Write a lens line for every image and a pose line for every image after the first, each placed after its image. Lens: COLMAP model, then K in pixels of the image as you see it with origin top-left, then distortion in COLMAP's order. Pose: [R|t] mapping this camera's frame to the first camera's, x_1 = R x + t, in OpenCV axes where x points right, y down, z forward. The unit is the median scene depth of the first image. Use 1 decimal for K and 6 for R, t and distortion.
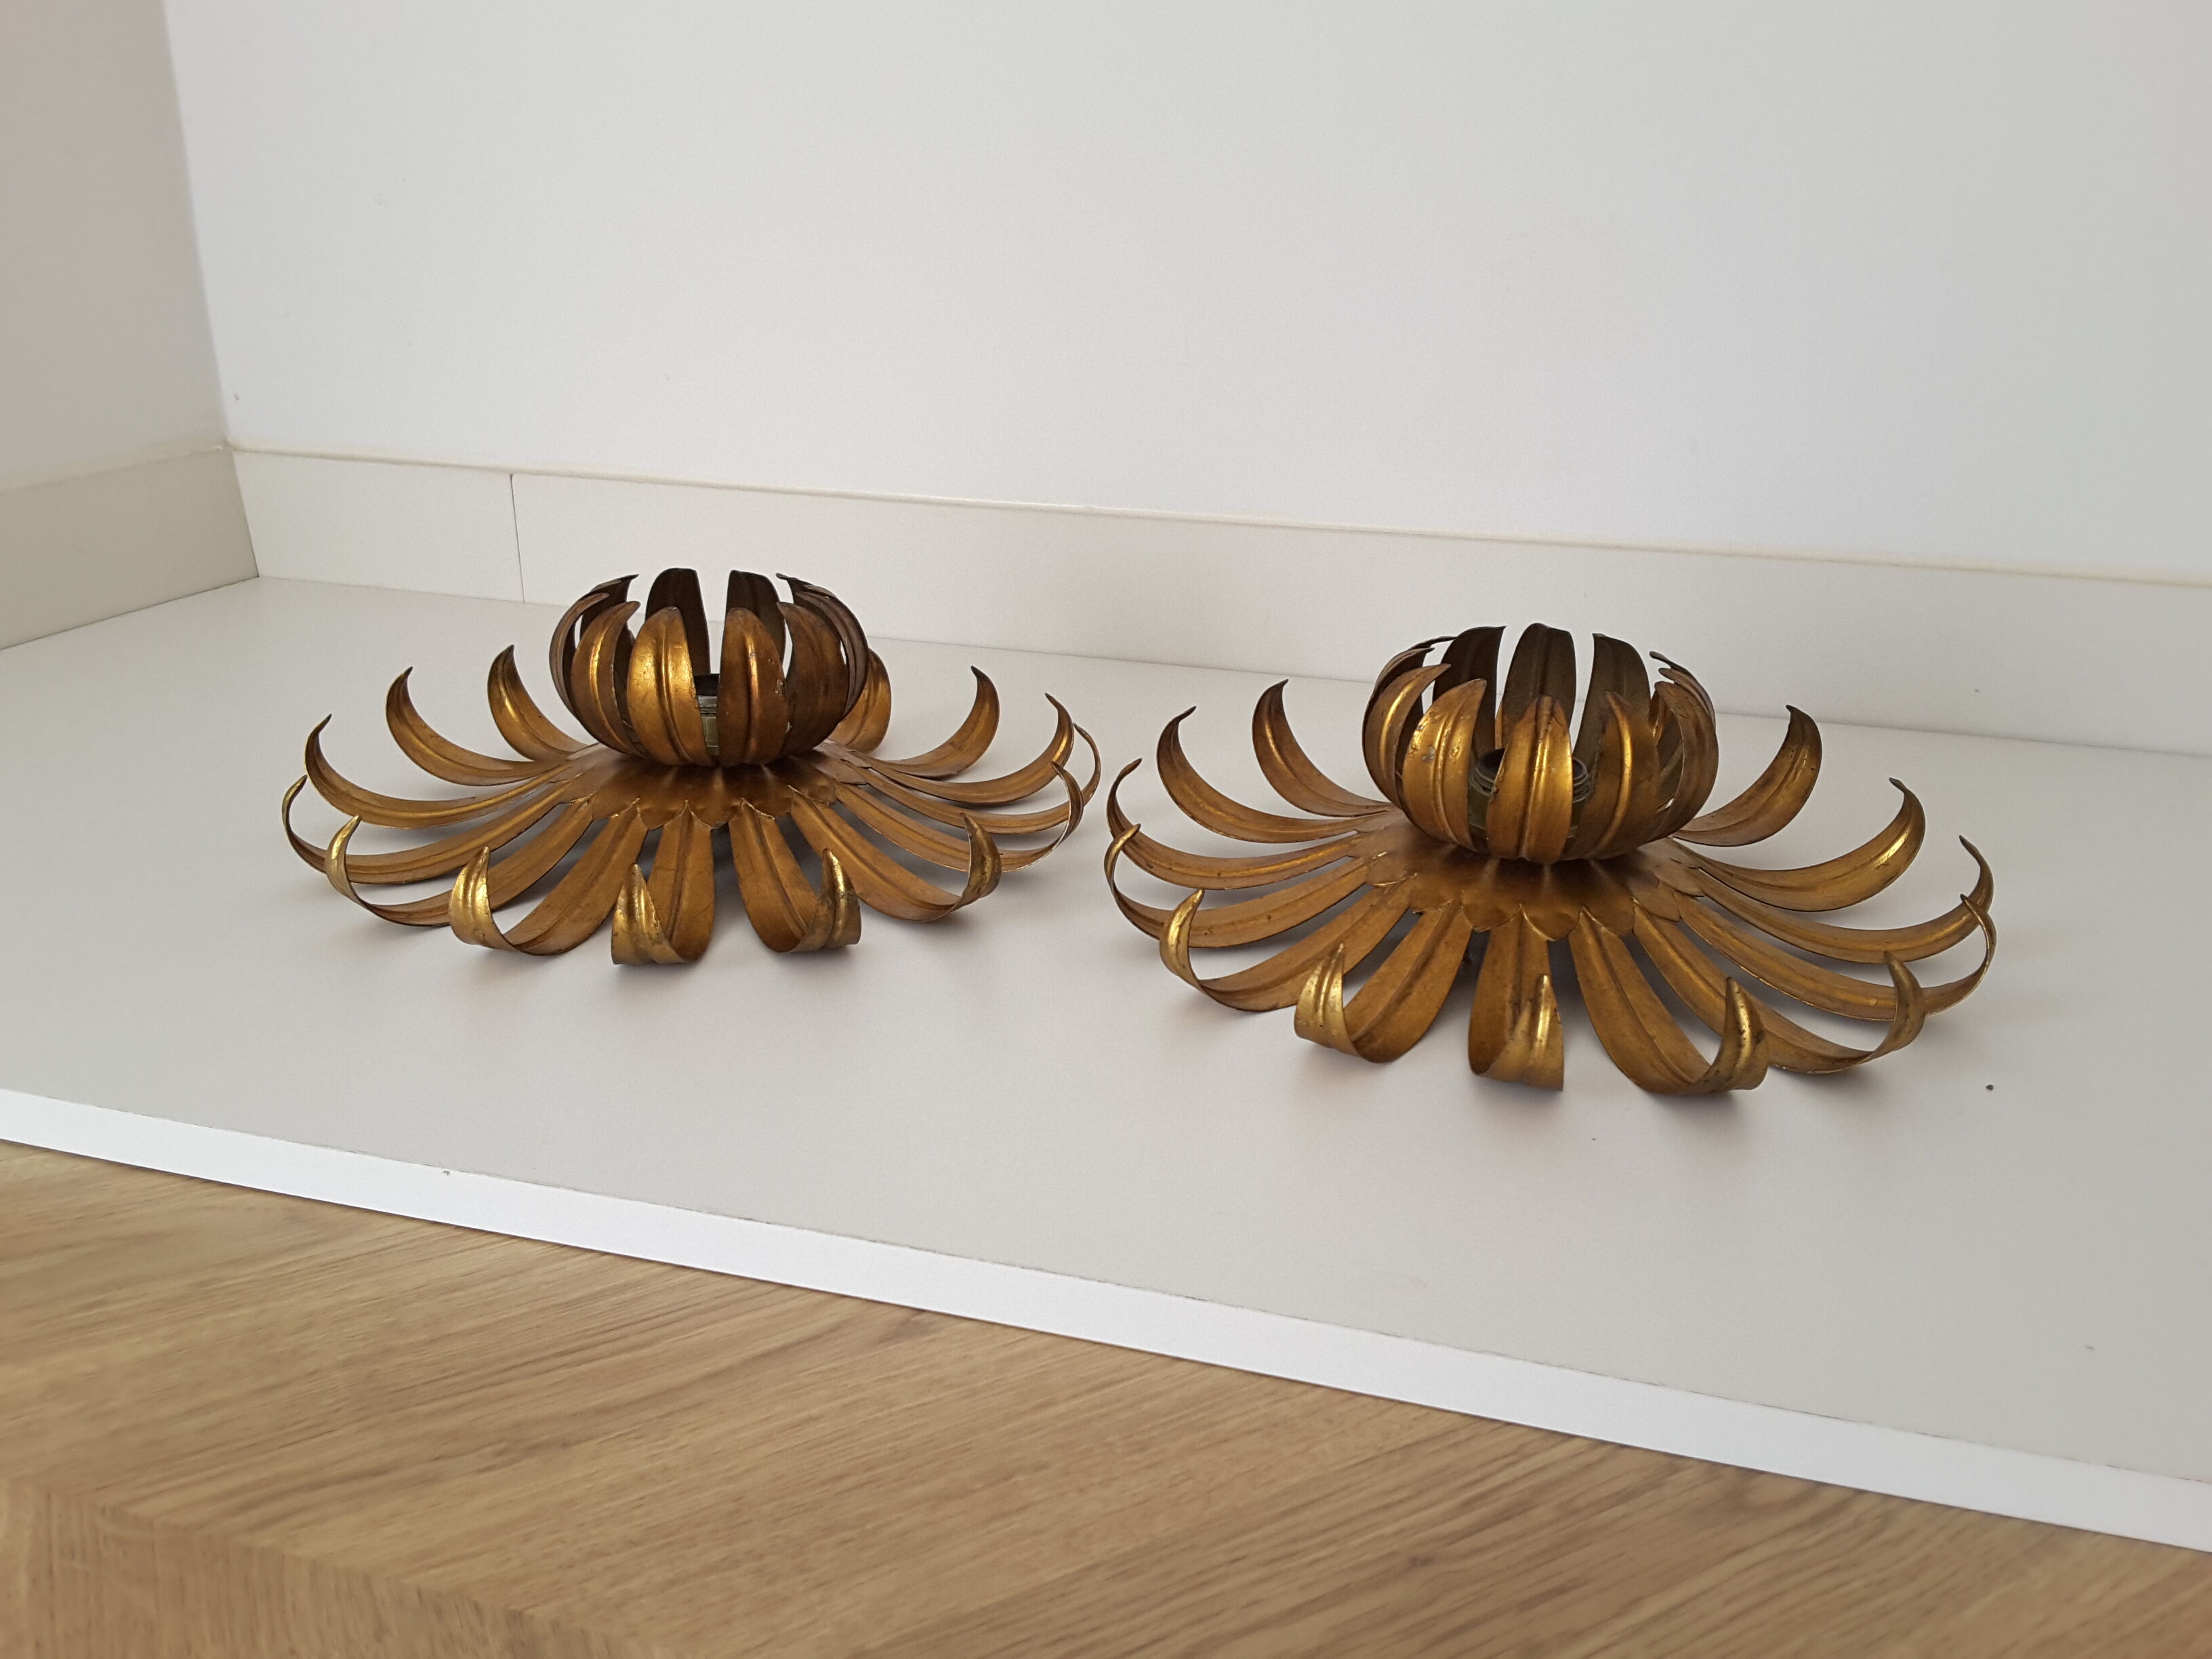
lens RADIAL K [[1948.0, 0, 1115.2], [0, 1948.0, 827.1], [0, 0, 1]] dist [0.052835, -0.117987]
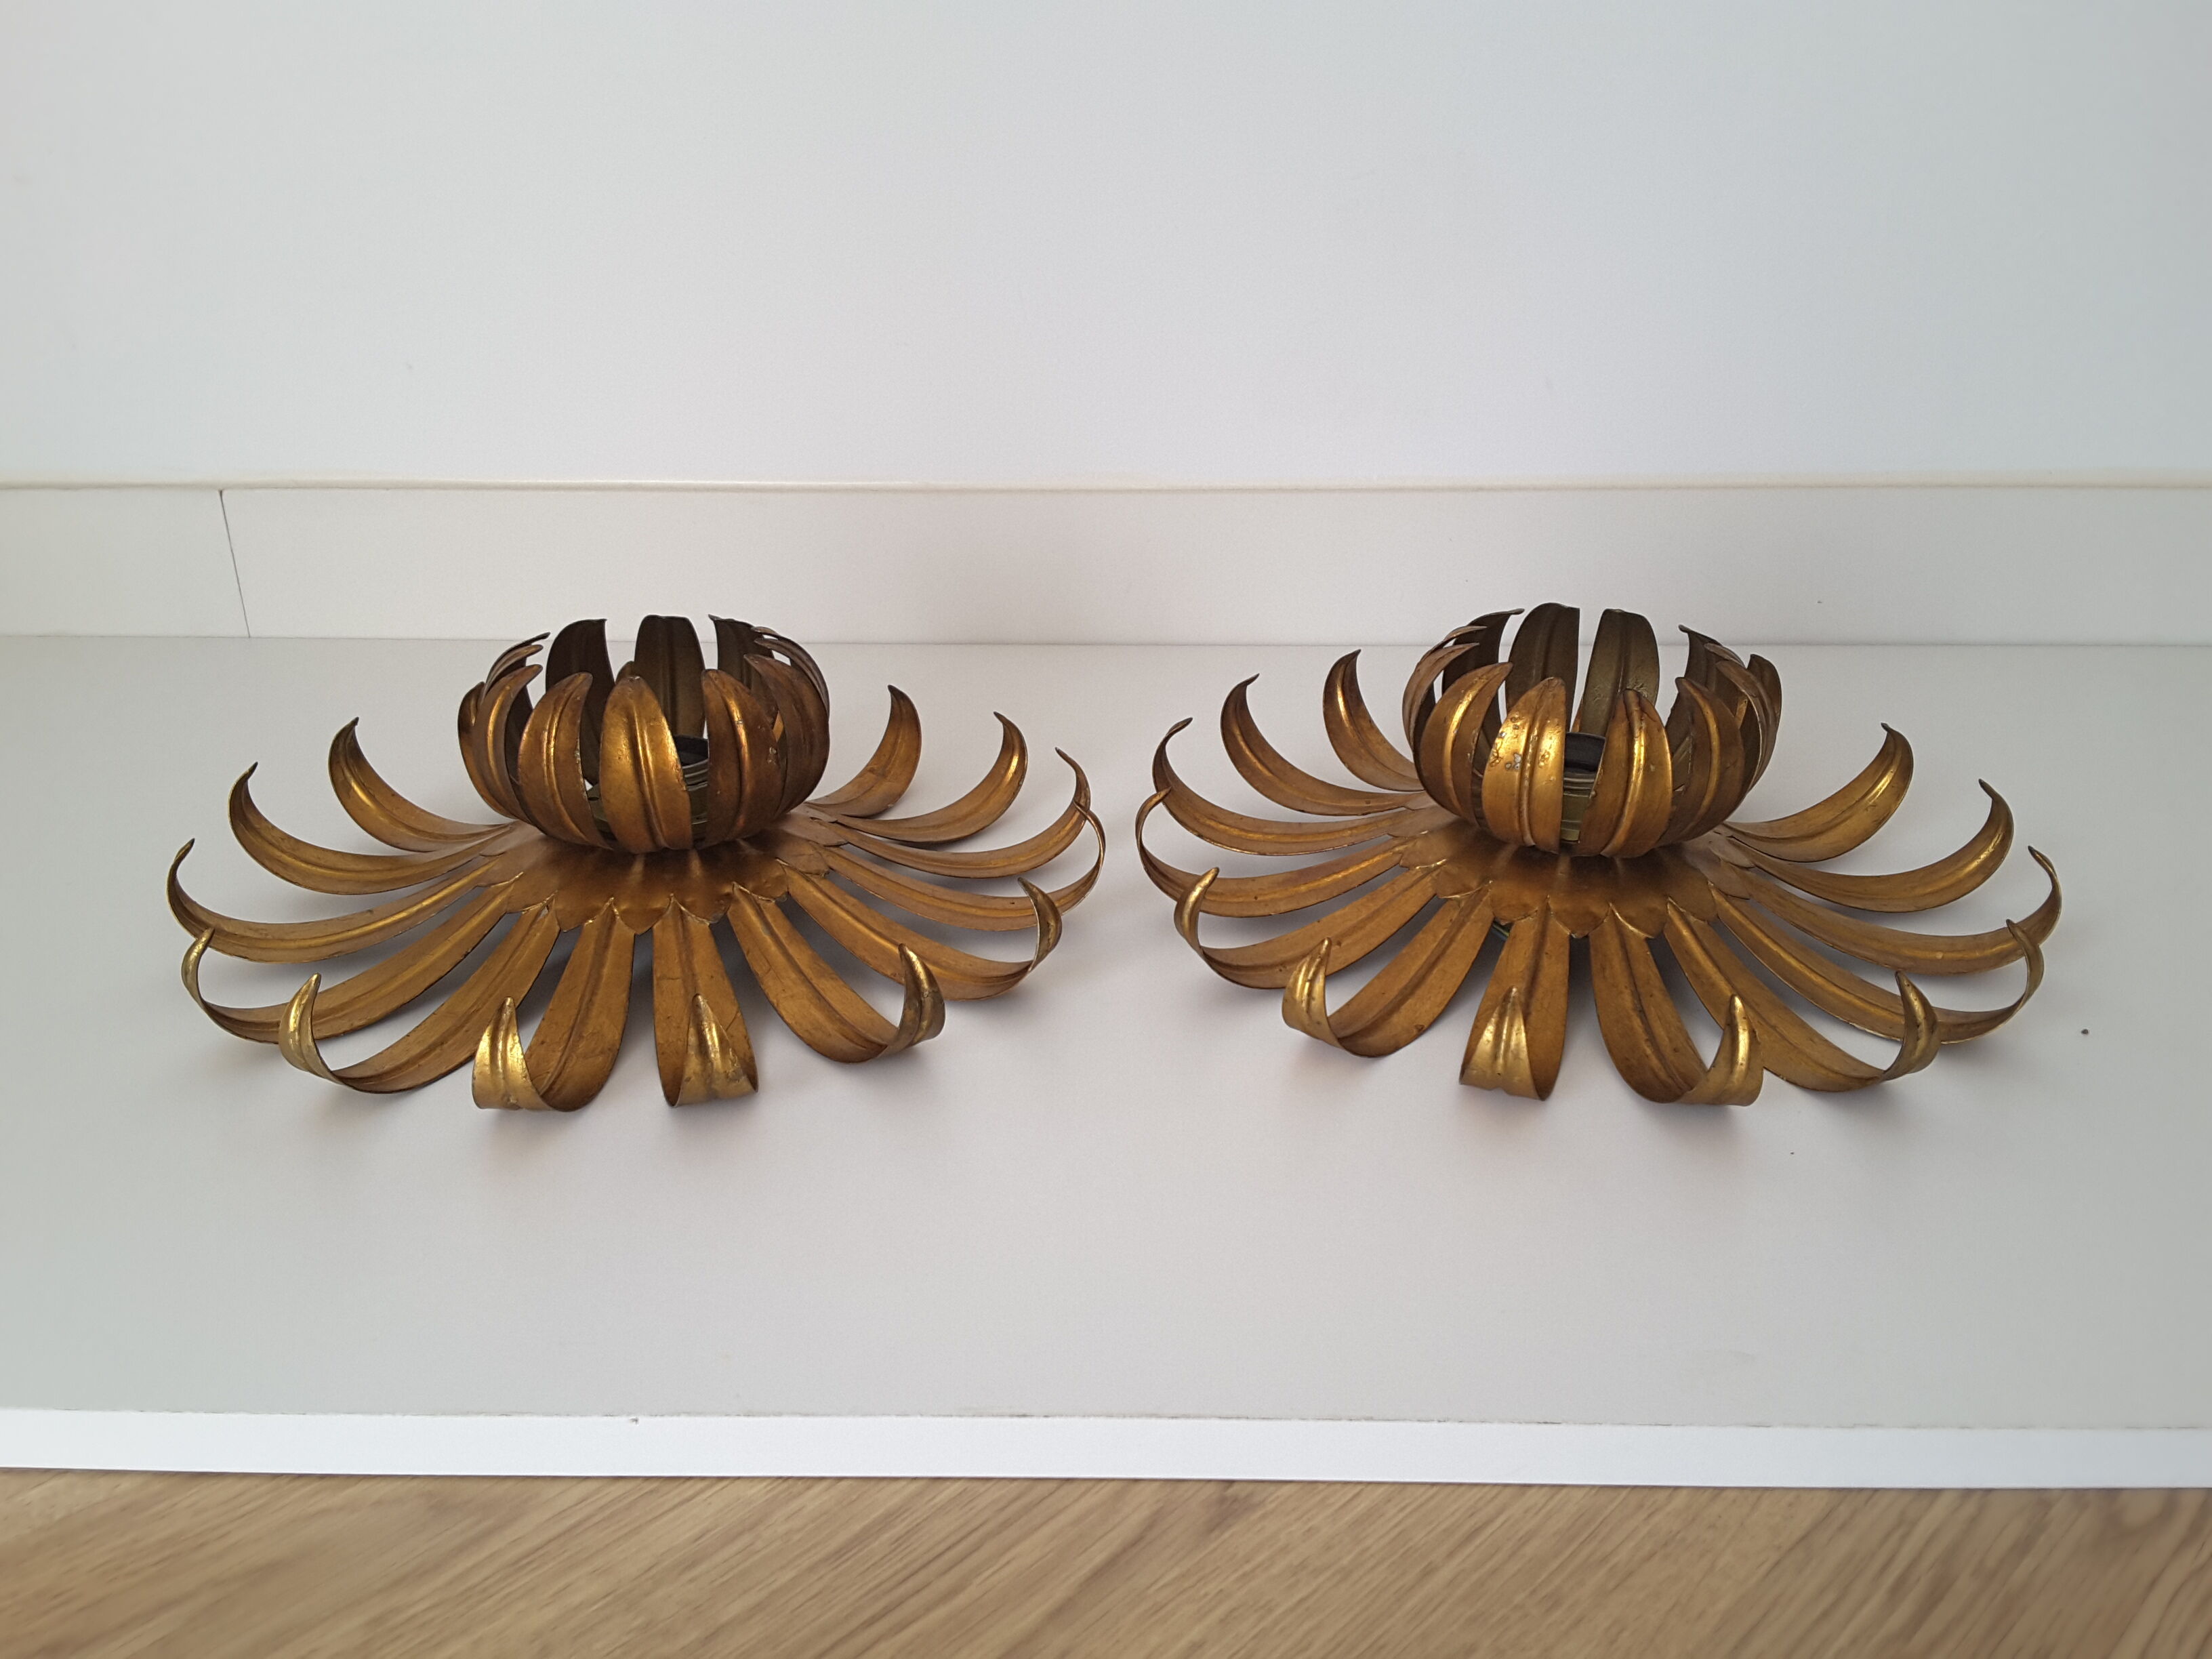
lens RADIAL K [[1948.0, 0, 1114.1], [0, 1948.0, 808.0], [0, 0, 1]] dist [0.052835, -0.117987]
pose [[0.964190, -0.118571, 0.237230, -0.258156], [0.105718, 0.992188, 0.066233, -0.099035], [-0.243230, -0.038782, 0.969193, 0.118396]]
